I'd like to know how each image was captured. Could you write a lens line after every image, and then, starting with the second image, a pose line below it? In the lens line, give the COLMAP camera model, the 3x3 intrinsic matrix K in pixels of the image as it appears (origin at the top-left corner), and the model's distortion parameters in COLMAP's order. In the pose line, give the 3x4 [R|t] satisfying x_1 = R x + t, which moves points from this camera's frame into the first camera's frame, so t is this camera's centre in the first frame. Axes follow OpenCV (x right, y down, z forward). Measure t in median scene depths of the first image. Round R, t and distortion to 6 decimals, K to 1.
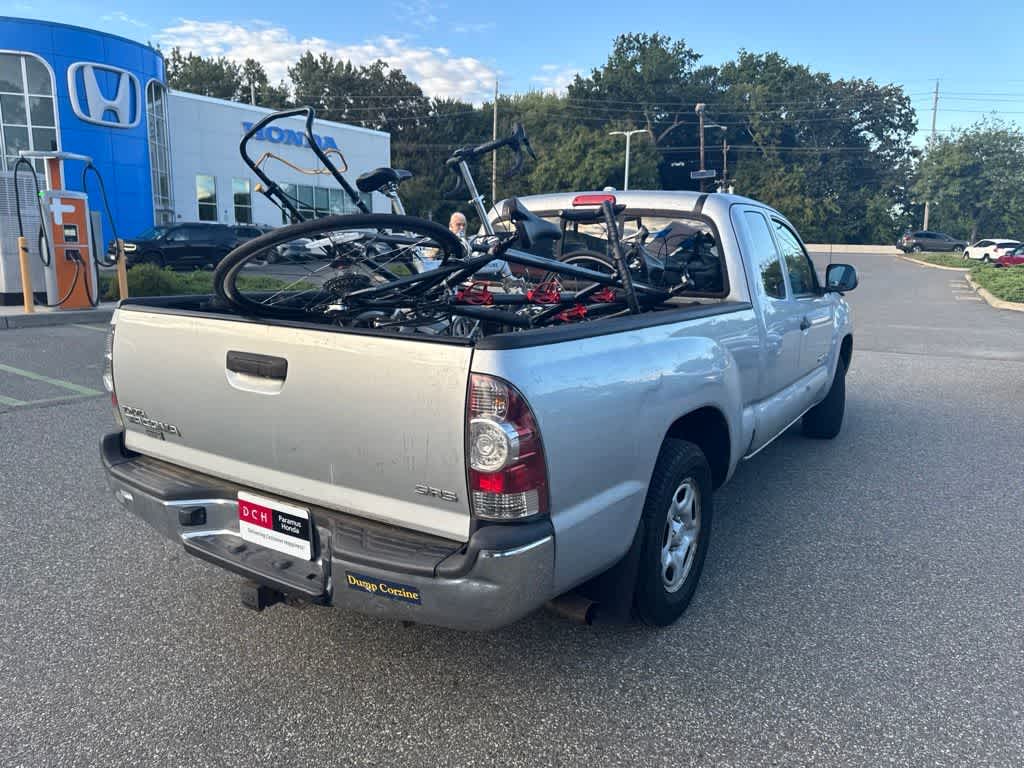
lens RADIAL K [[731.1, 0, 515.5], [0, 731.1, 382.7], [0, 0, 1]] dist [0.017264, -0.022835]
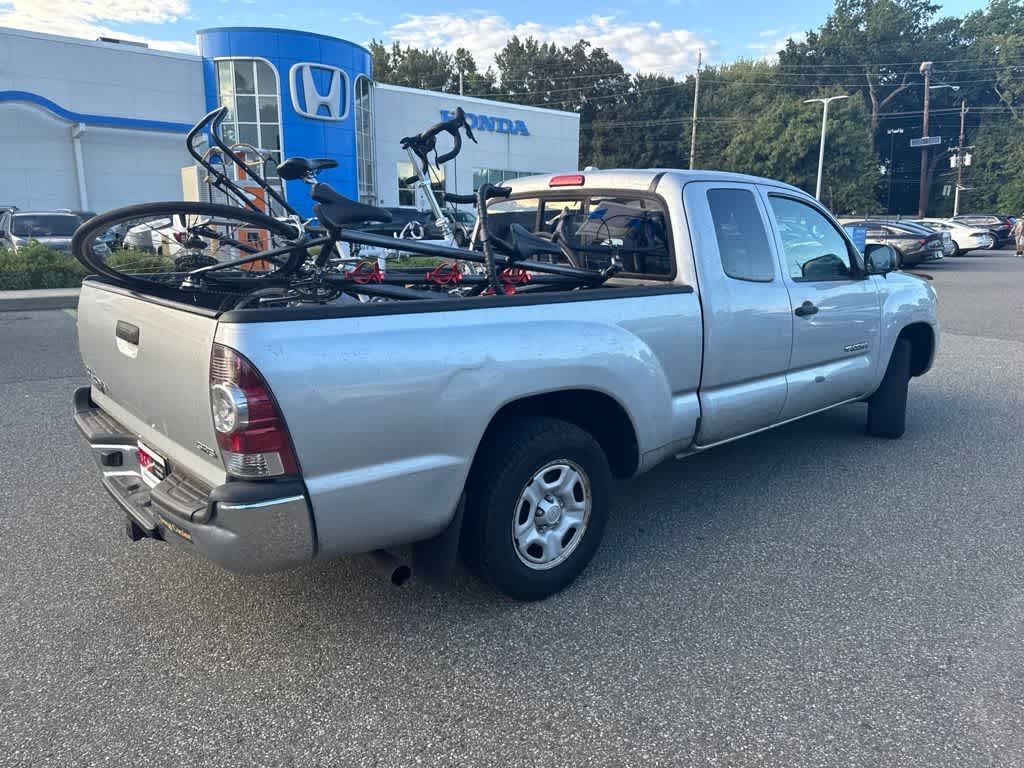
lens RADIAL K [[725.3, 0, 513.6], [0, 725.3, 385.1], [0, 0, 1]] dist [0.028201, -0.029646]
pose [[0.963712, 0.048022, -0.262588, 0.023589], [-0.039820, 0.998541, 0.036473, -0.000323], [0.263957, -0.024693, 0.964218, 0.001290]]
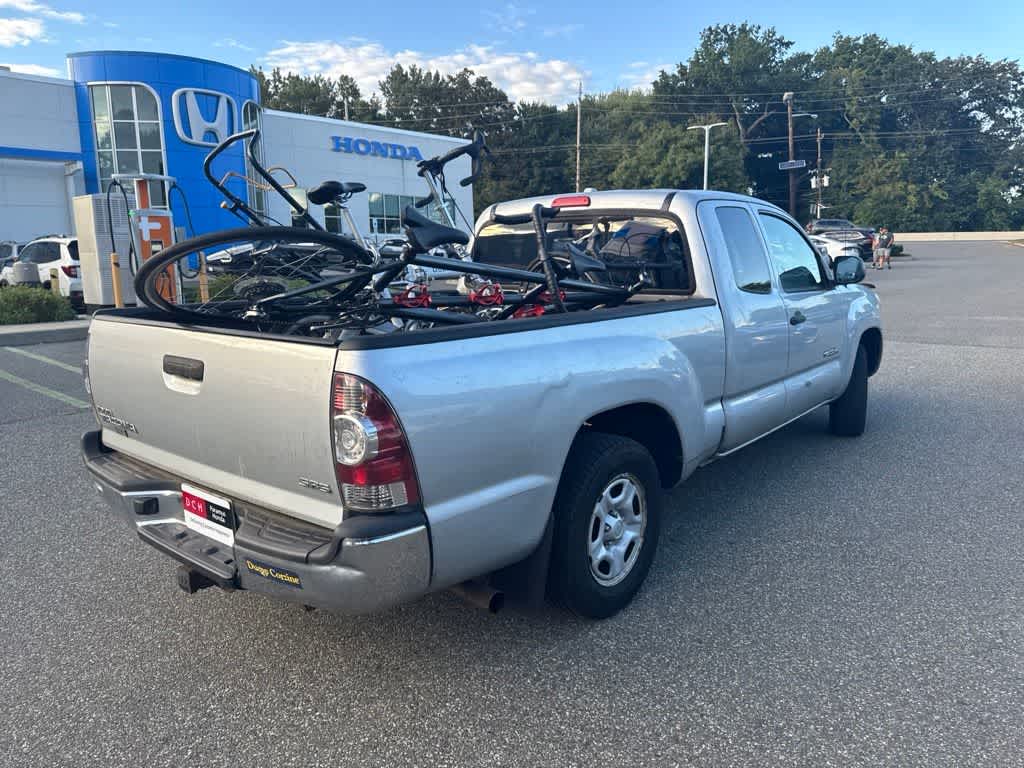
lens RADIAL K [[728.3, 0, 516.7], [0, 728.3, 379.2], [0, 0, 1]] dist [0.020324, -0.019430]
pose [[0.992444, -0.011295, -0.122179, 0.011699], [0.010654, 0.999926, -0.005900, 0.000204], [0.122237, 0.004554, 0.992490, -0.001071]]
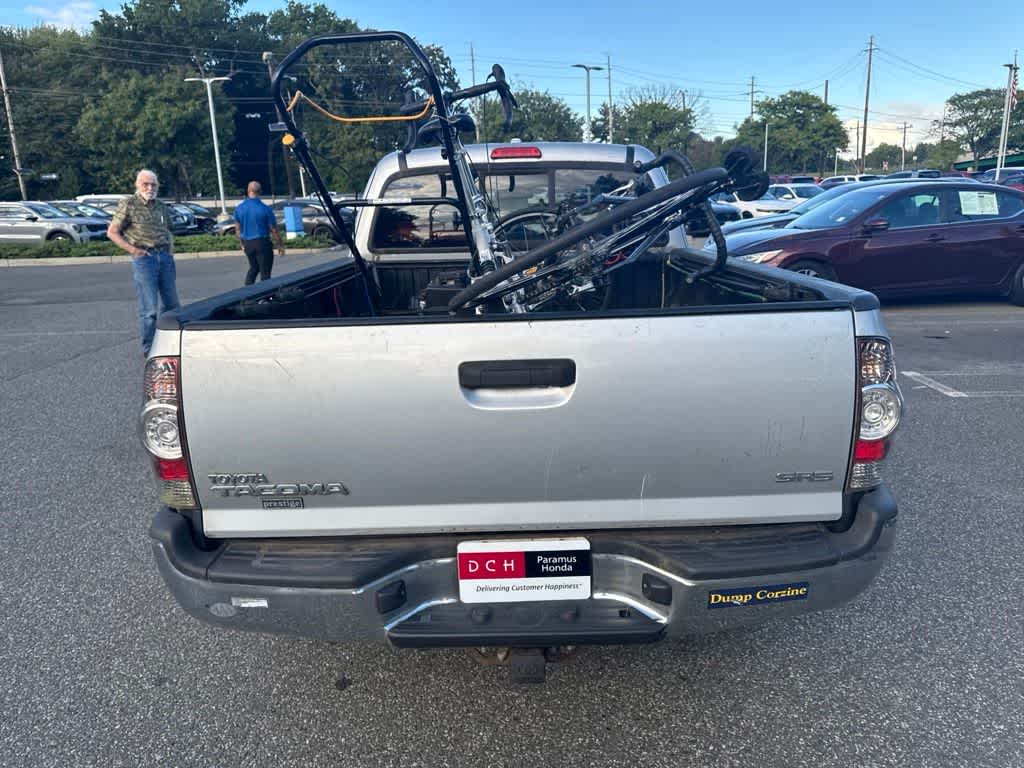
lens RADIAL K [[728.3, 0, 522.5], [0, 728.3, 370.7], [0, 0, 1]] dist [0.022661, -0.029786]
pose [[0.841665, -0.164558, 0.514316, -0.031334], [0.141634, 0.986365, 0.083811, -0.003819], [-0.521095, 0.002304, 0.853496, 0.014733]]
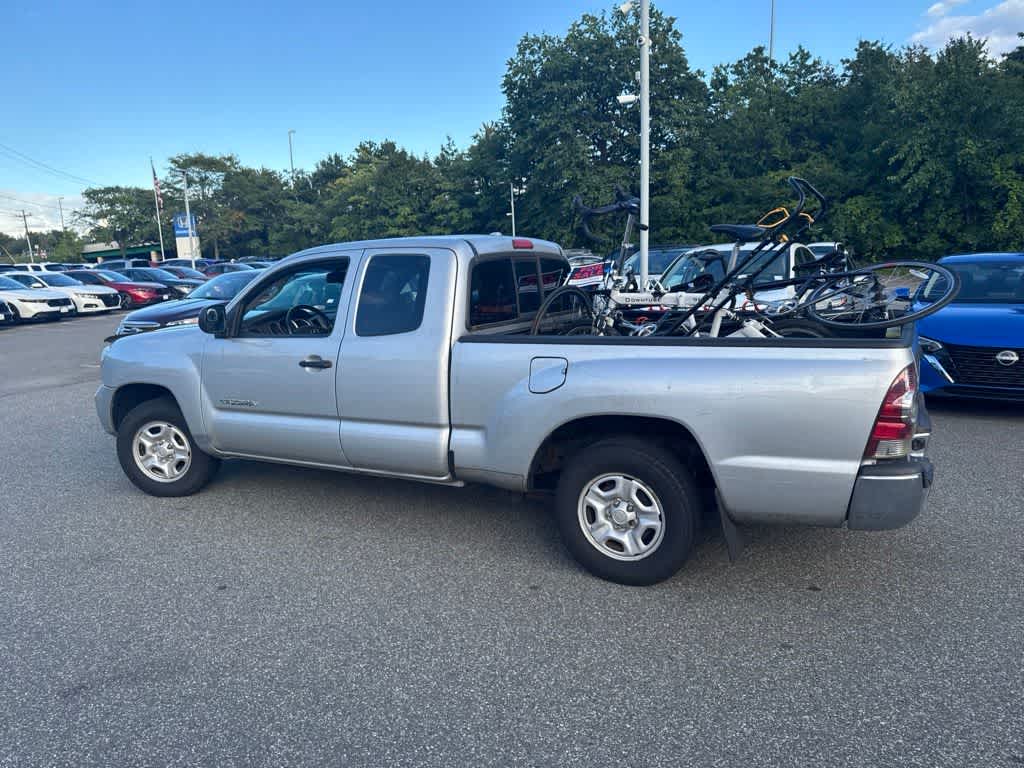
lens RADIAL K [[713.9, 0, 513.9], [0, 713.9, 393.6], [0, 0, 1]] dist [0.105861, -0.186838]
pose [[-0.060182, -0.196171, 0.978721, -0.080650], [0.211430, 0.955746, 0.204567, -0.019466], [-0.975539, 0.219242, -0.016043, 0.082063]]
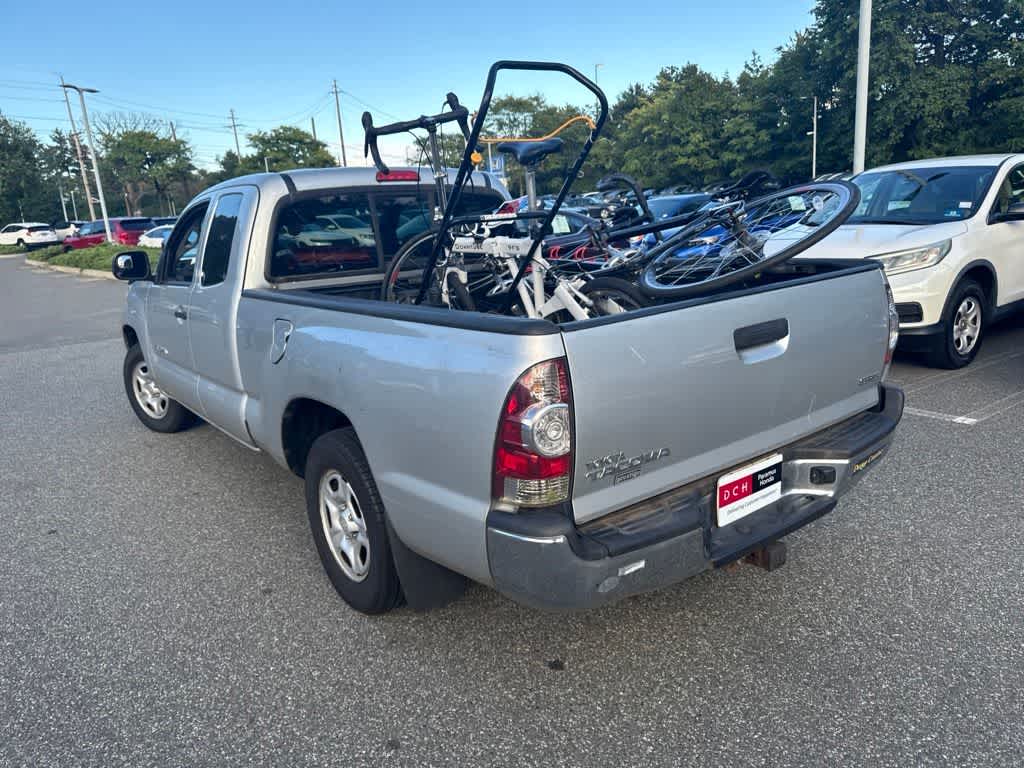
lens RADIAL K [[728.4, 0, 512.0], [0, 728.4, 384.0], [0, 0, 1]] dist [0.021715, -0.022272]
pose [[0.351416, -0.255523, 0.900675, -0.059403], [0.235295, 0.955260, 0.179204, -0.009302], [-0.906169, 0.148950, 0.395817, 0.039181]]
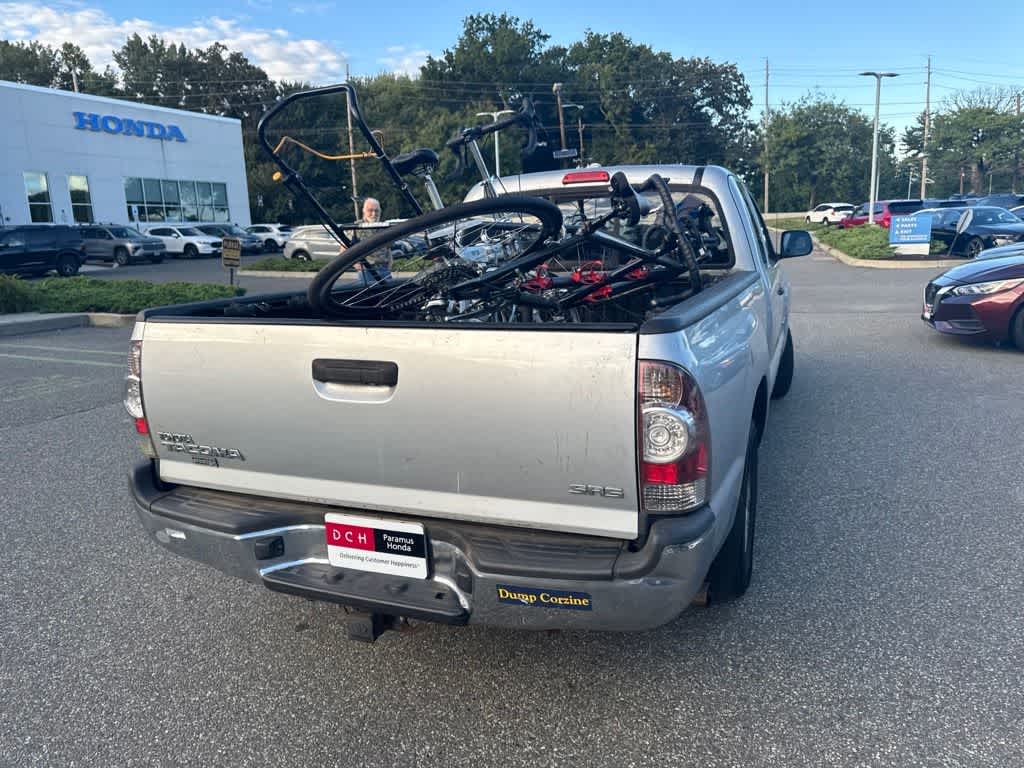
lens RADIAL K [[730.6, 0, 520.2], [0, 730.6, 379.3], [0, 0, 1]] dist [0.022311, -0.030301]
pose [[0.980948, -0.086849, 0.173779, -0.013117], [0.083803, 0.996174, 0.024807, -0.000863], [-0.175268, -0.009772, 0.984472, 0.003386]]
